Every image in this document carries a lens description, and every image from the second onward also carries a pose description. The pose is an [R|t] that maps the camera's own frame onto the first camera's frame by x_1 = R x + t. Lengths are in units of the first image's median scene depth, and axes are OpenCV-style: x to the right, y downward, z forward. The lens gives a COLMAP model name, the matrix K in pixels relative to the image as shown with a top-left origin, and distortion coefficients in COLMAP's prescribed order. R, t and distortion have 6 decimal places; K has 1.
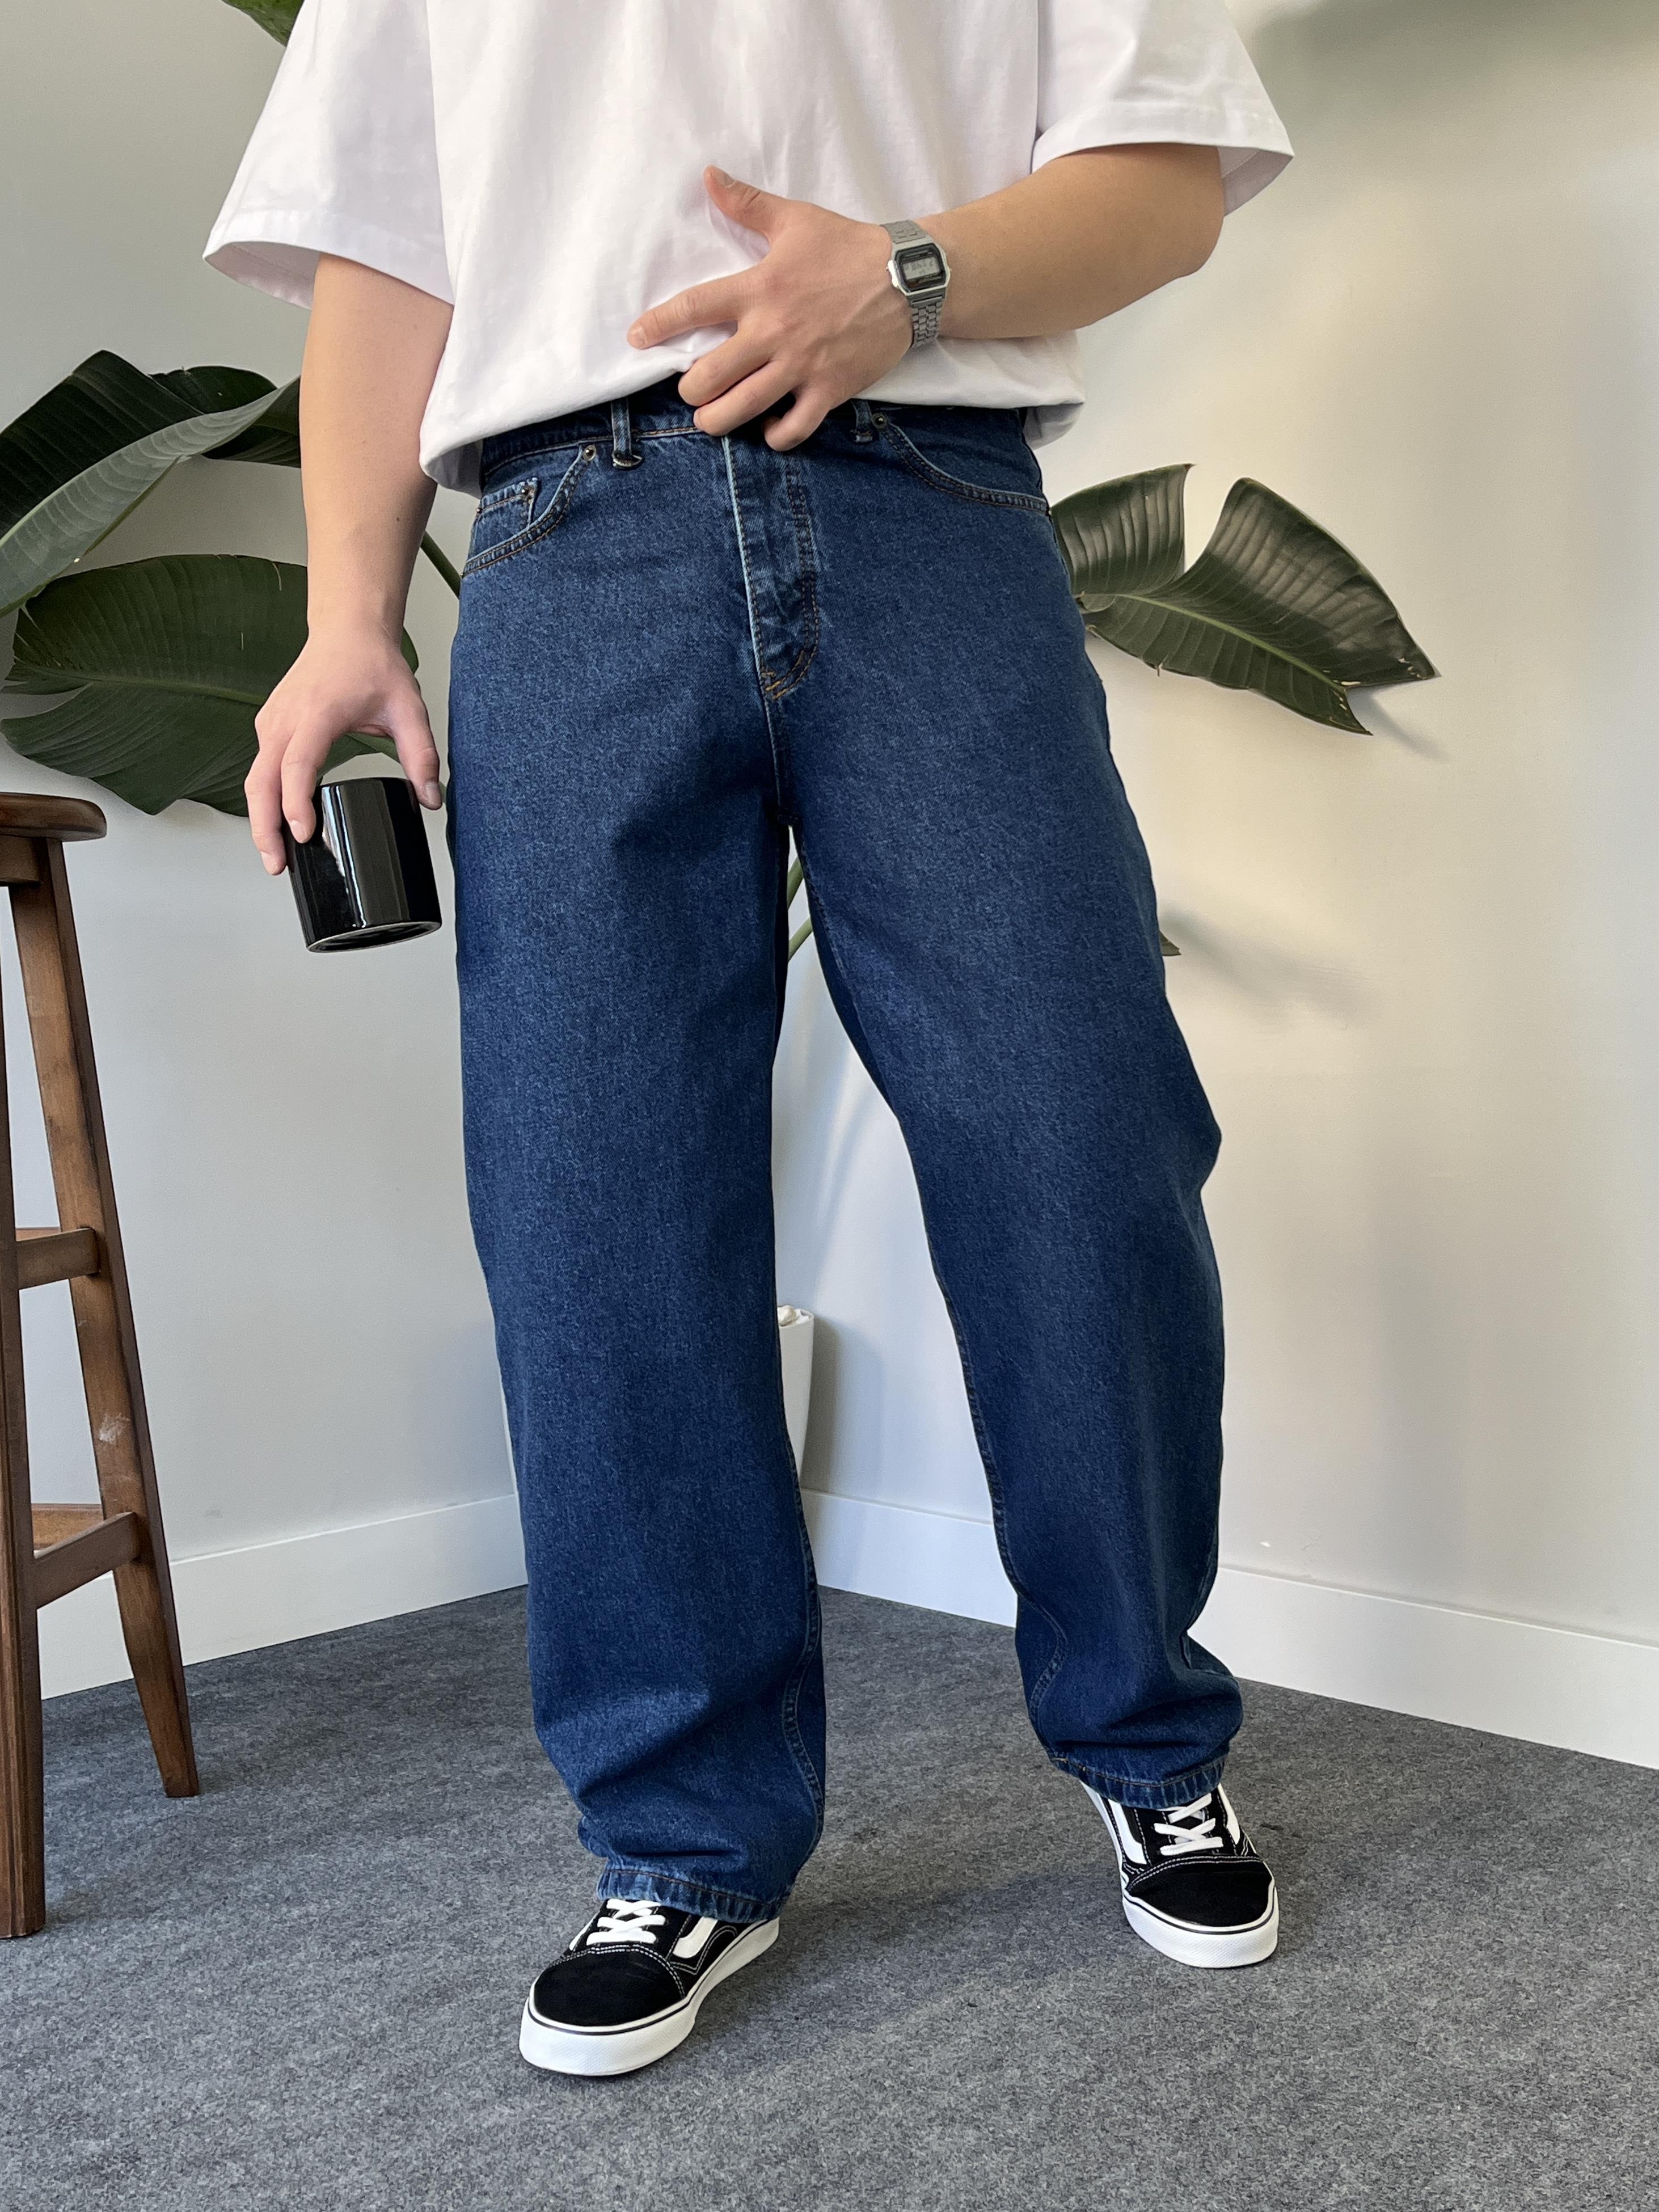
lens RADIAL K [[2341.4, 0, 817.0], [0, 2341.4, 1089.7], [0, 0, 1]] dist [0.029181, 0.000000]
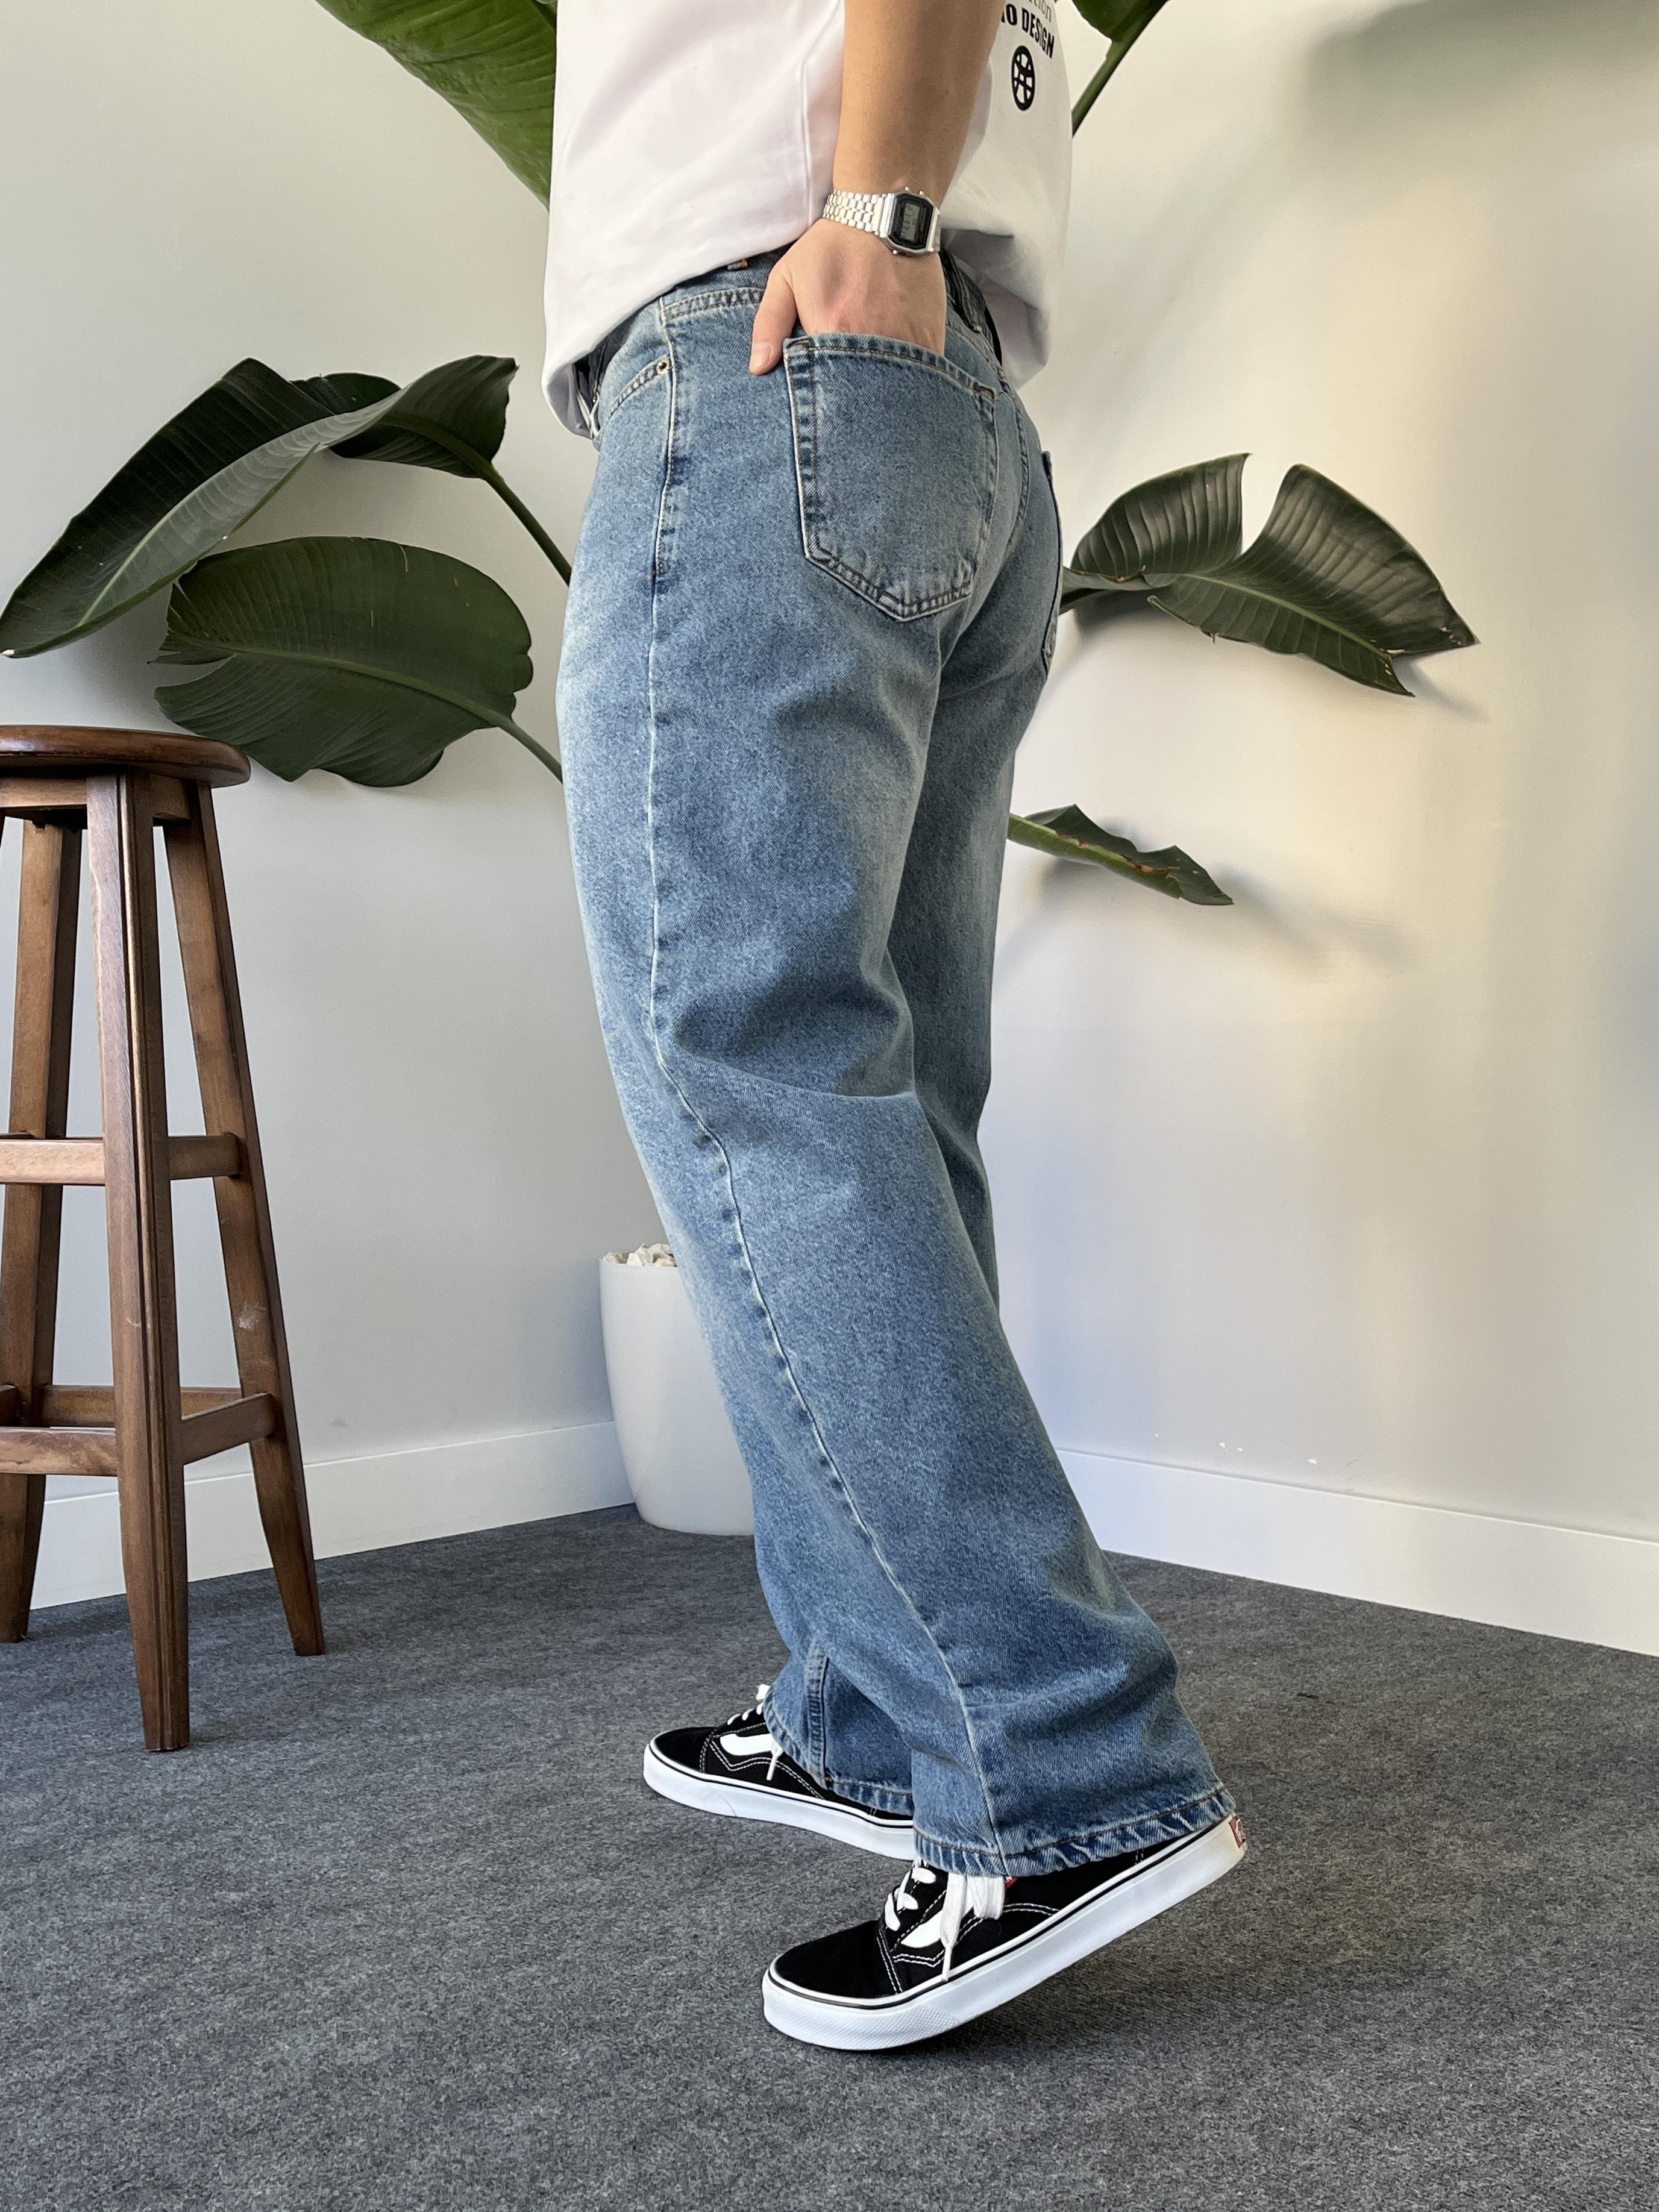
lens RADIAL K [[2307.1, 0, 802.3], [0, 2307.1, 1149.3], [0, 0, 1]] dist [0.033351, 0.000000]
pose [[0.998613, 0.007227, -0.052156, 0.015600], [-0.007781, 0.999915, -0.010427, 0.075278], [0.052077, 0.010819, 0.998584, -0.074623]]
